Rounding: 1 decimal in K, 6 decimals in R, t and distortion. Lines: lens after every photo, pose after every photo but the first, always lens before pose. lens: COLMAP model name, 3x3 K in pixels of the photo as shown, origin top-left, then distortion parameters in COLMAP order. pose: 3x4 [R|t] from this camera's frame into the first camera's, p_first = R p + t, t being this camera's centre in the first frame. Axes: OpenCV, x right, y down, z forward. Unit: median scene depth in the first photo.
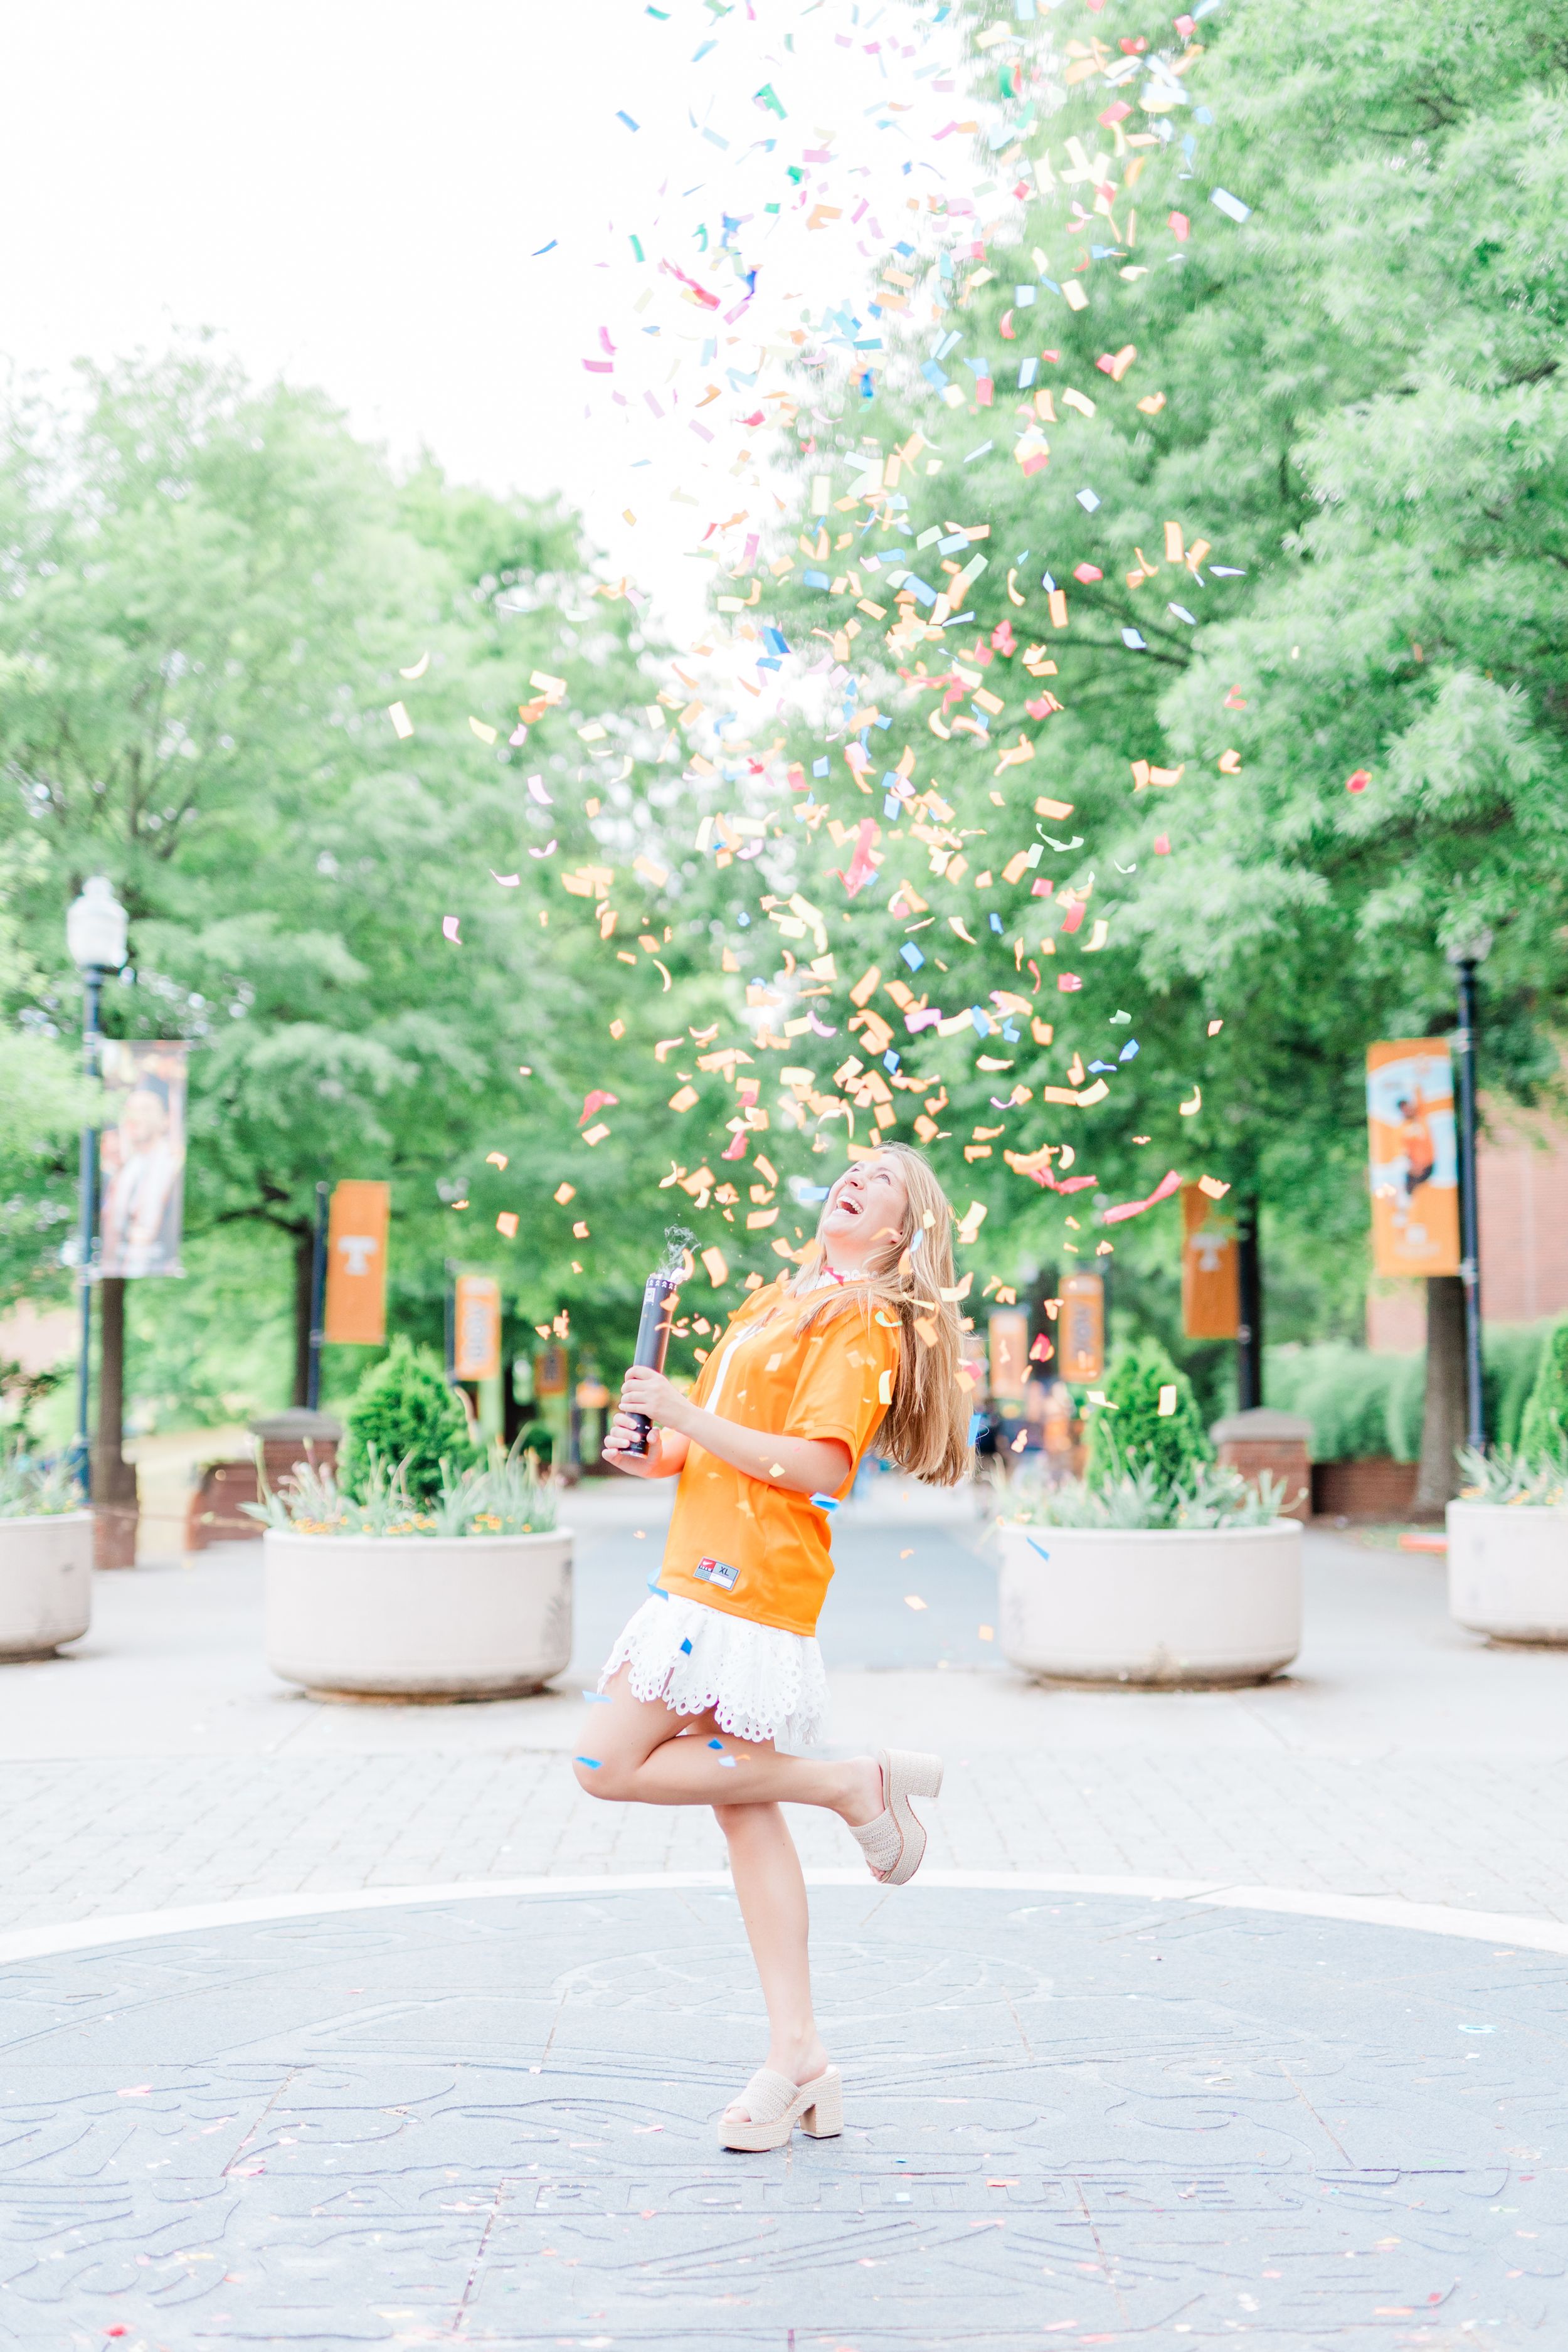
lens RADIAL K [[3547.3, 0, 784.0], [0, 3547.3, 1176.0], [0, 0, 1]] dist [-0.006307, -0.009622]
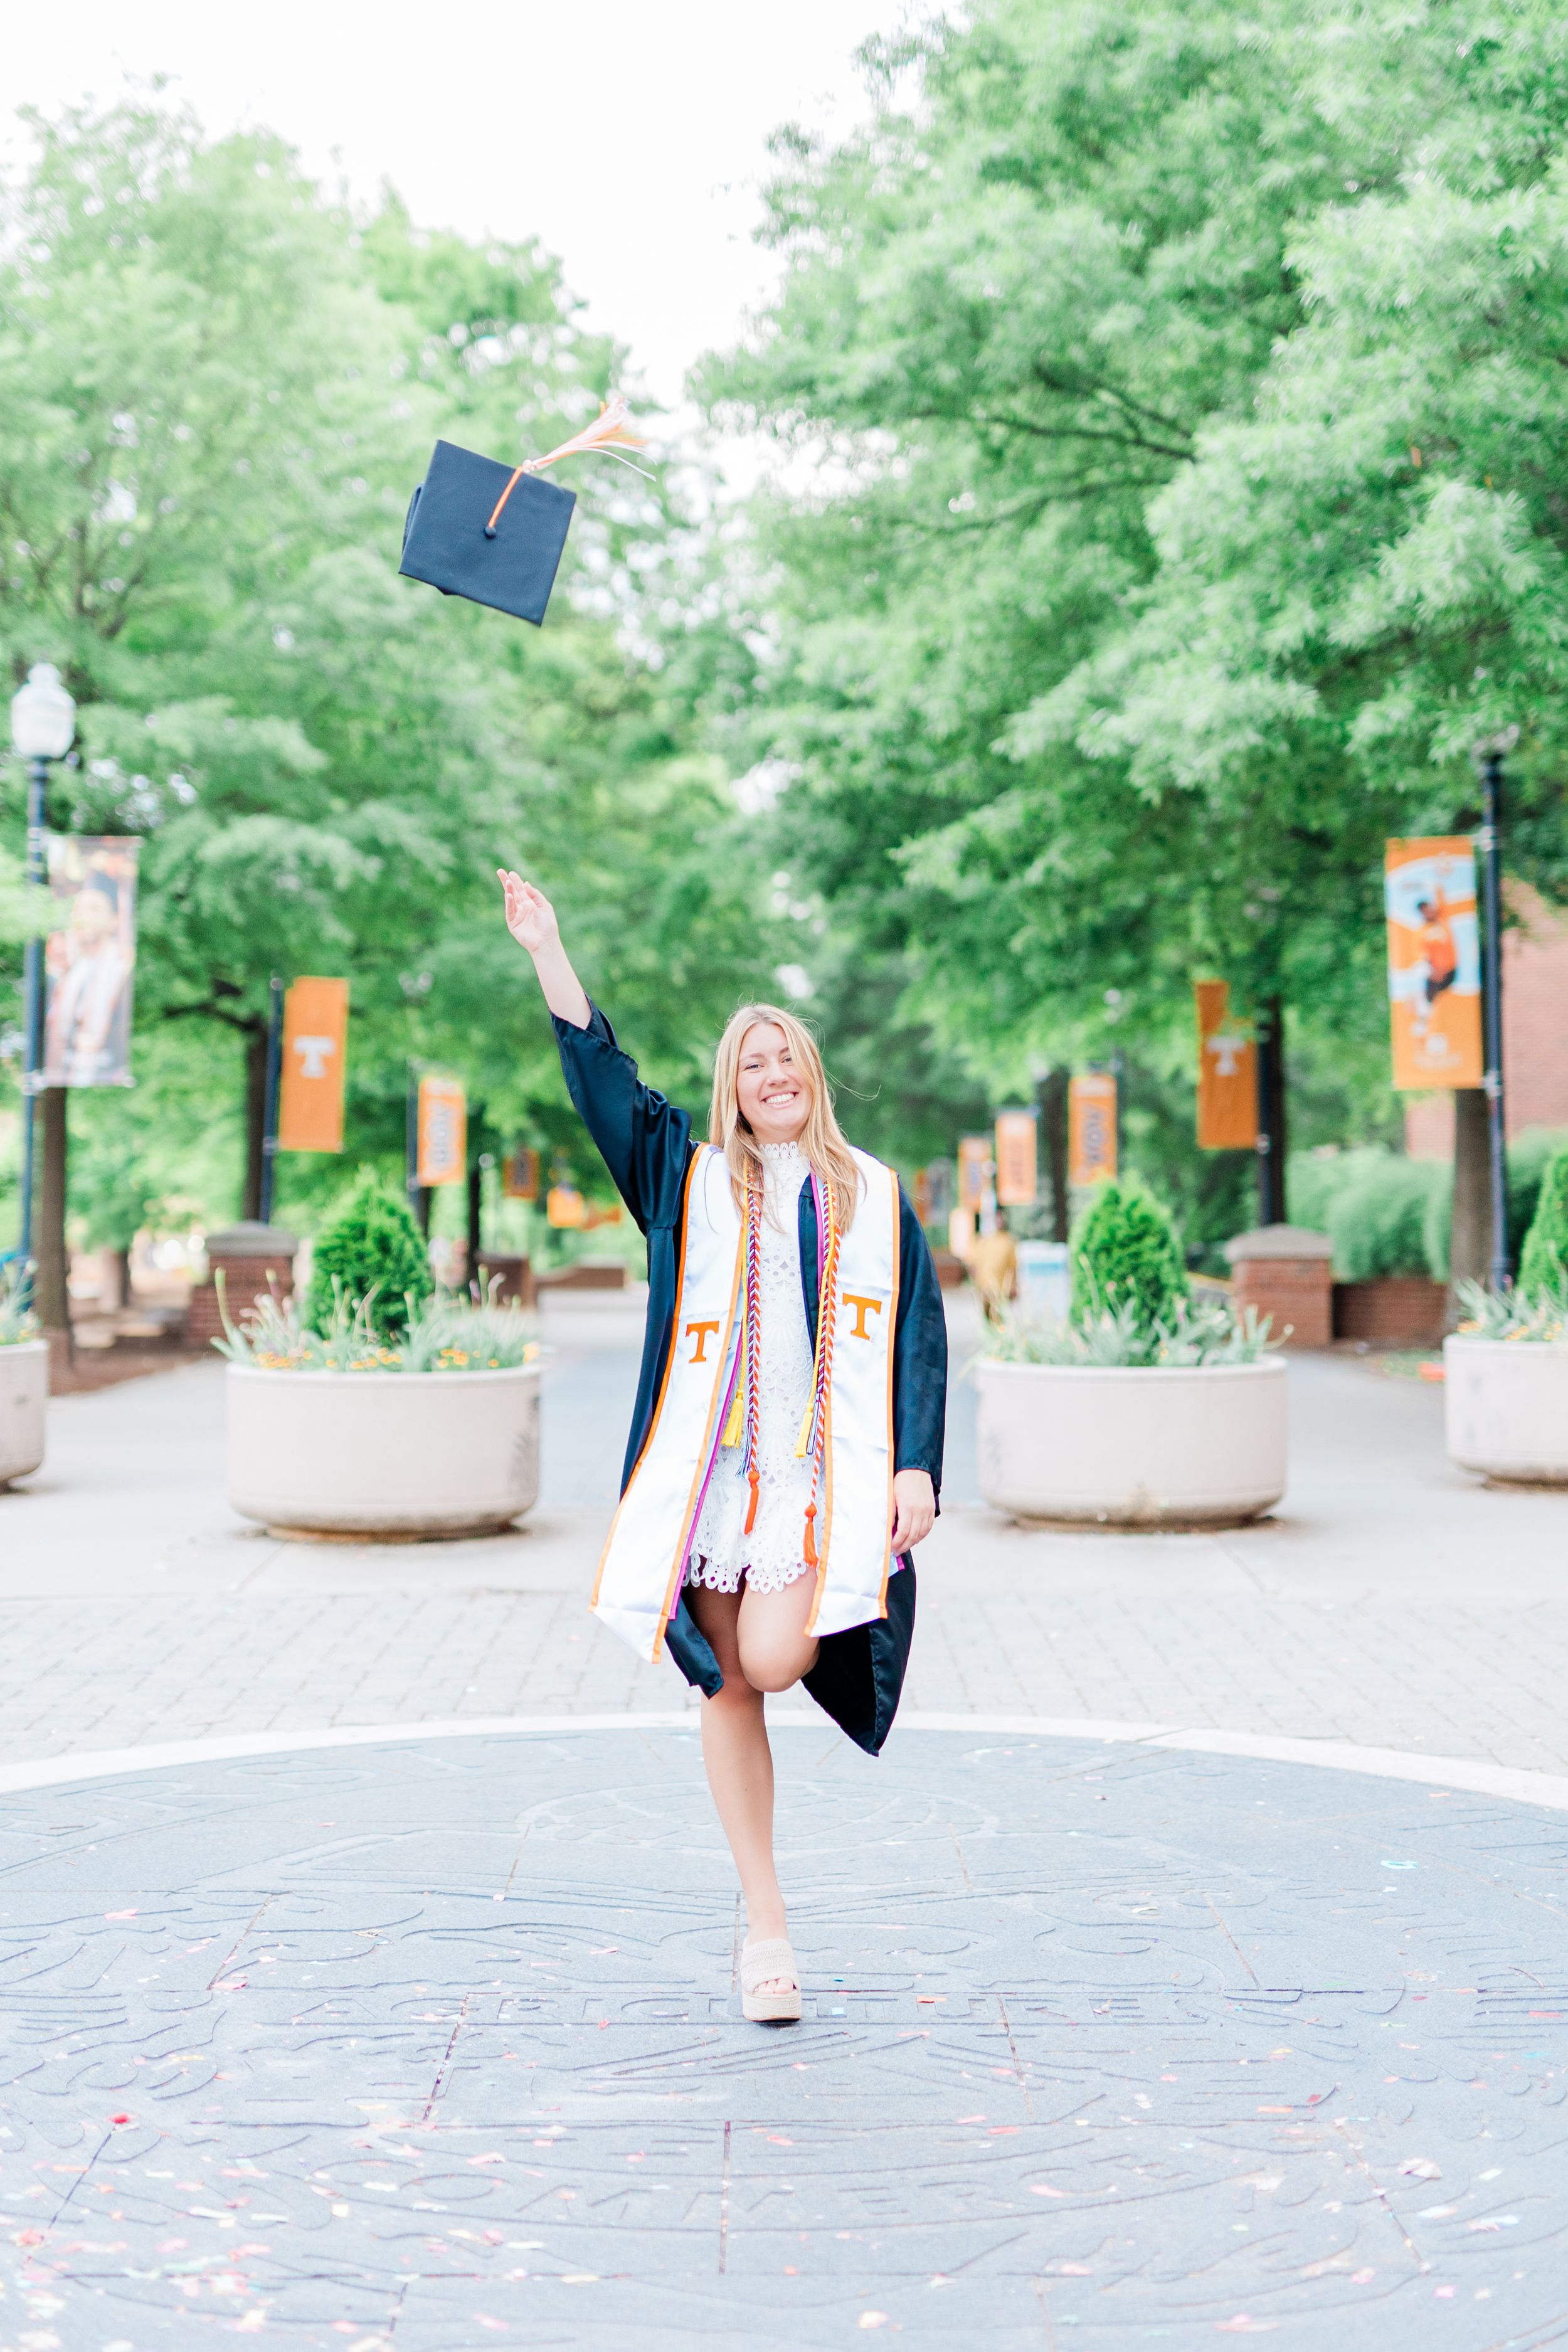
lens RADIAL K [[3183.8, 0, 680.1], [0, 3183.8, 1035.3], [0, 0, 1]] dist [-0.014104, 0.023206]
pose [[0.999905, 0.002048, -0.013611, -0.009872], [-0.002242, 0.999896, -0.014272, 0.022792], [0.013581, 0.014301, 0.999806, 0.129450]]
